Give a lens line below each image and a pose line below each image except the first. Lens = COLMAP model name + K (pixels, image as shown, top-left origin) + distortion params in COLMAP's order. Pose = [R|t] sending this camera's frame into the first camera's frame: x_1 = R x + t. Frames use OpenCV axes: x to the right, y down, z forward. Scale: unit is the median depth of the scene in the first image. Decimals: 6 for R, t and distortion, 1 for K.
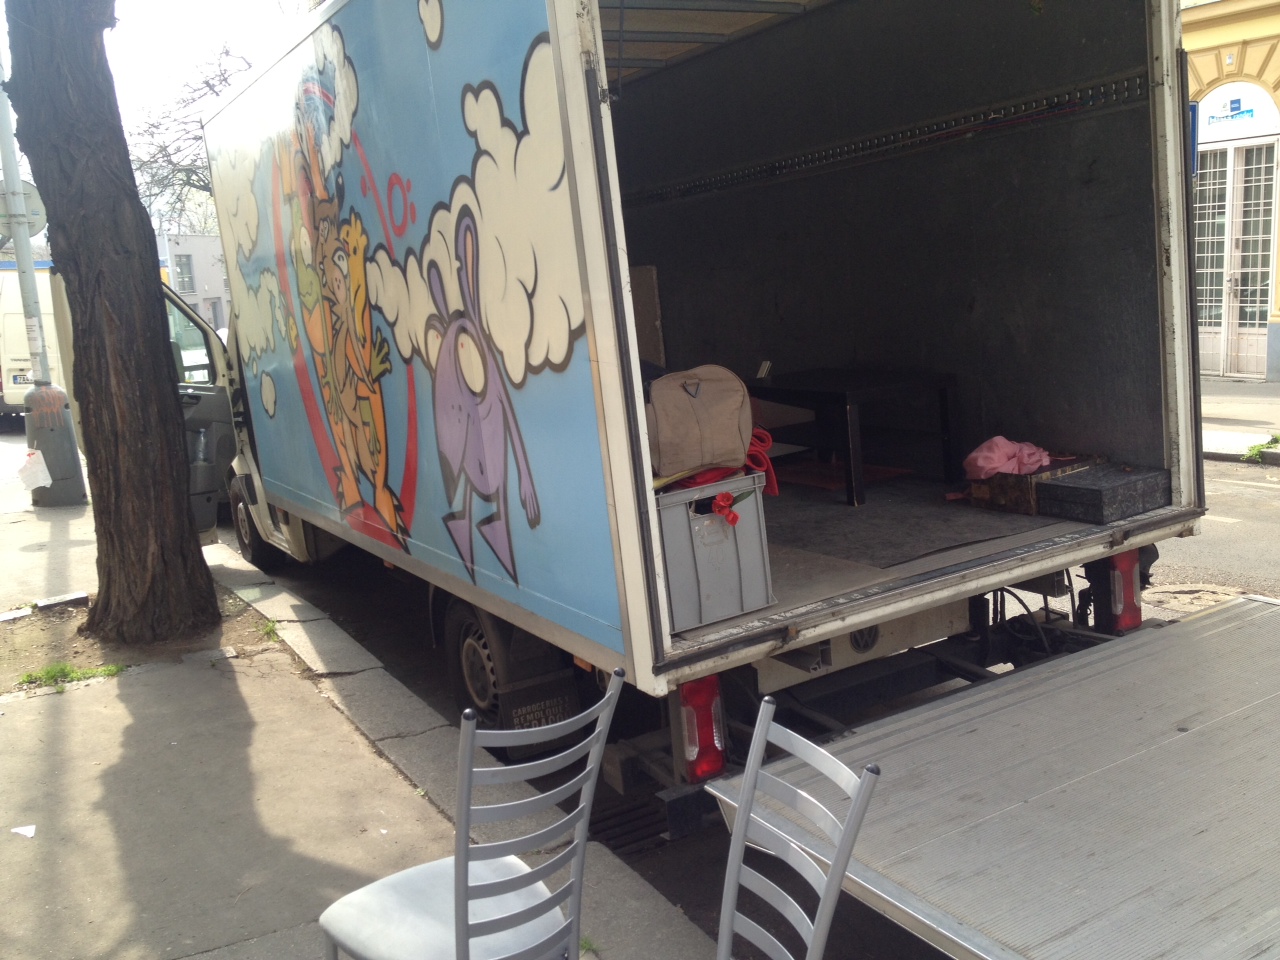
lens RADIAL K [[1256.6, 0, 642.4], [0, 1256.6, 464.6], [0, 0, 1]] dist [0.056769, -0.015234]
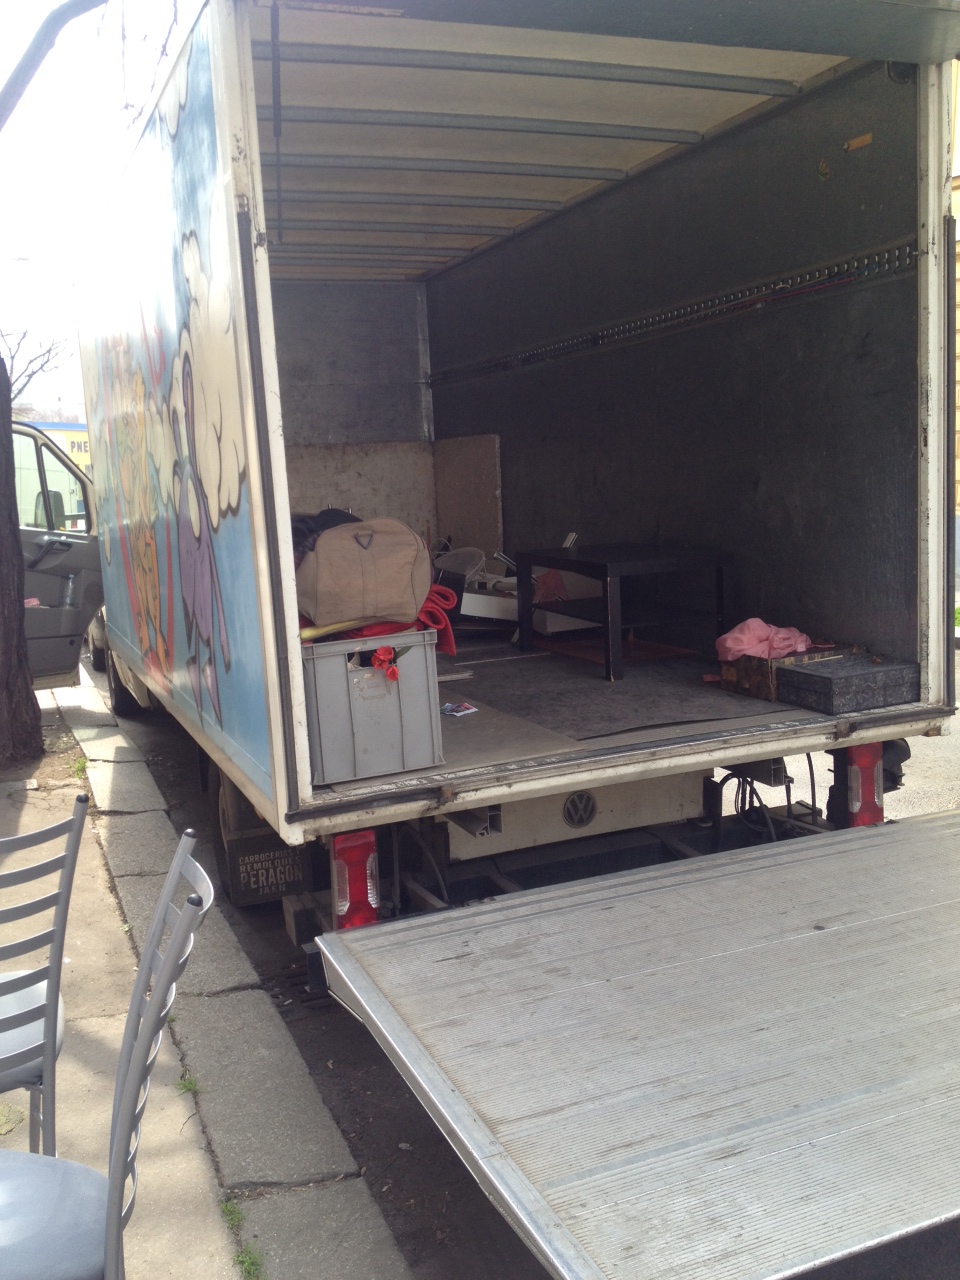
lens RADIAL K [[1260.6, 0, 480.0], [0, 1260.6, 640.0], [0, 0, 1]] dist [0.083678, -0.028755]
pose [[0.989301, 0.067581, -0.129290, 0.221043], [-0.068625, 0.997636, -0.003630, 0.013025], [0.128739, 0.012464, 0.991600, 0.020482]]
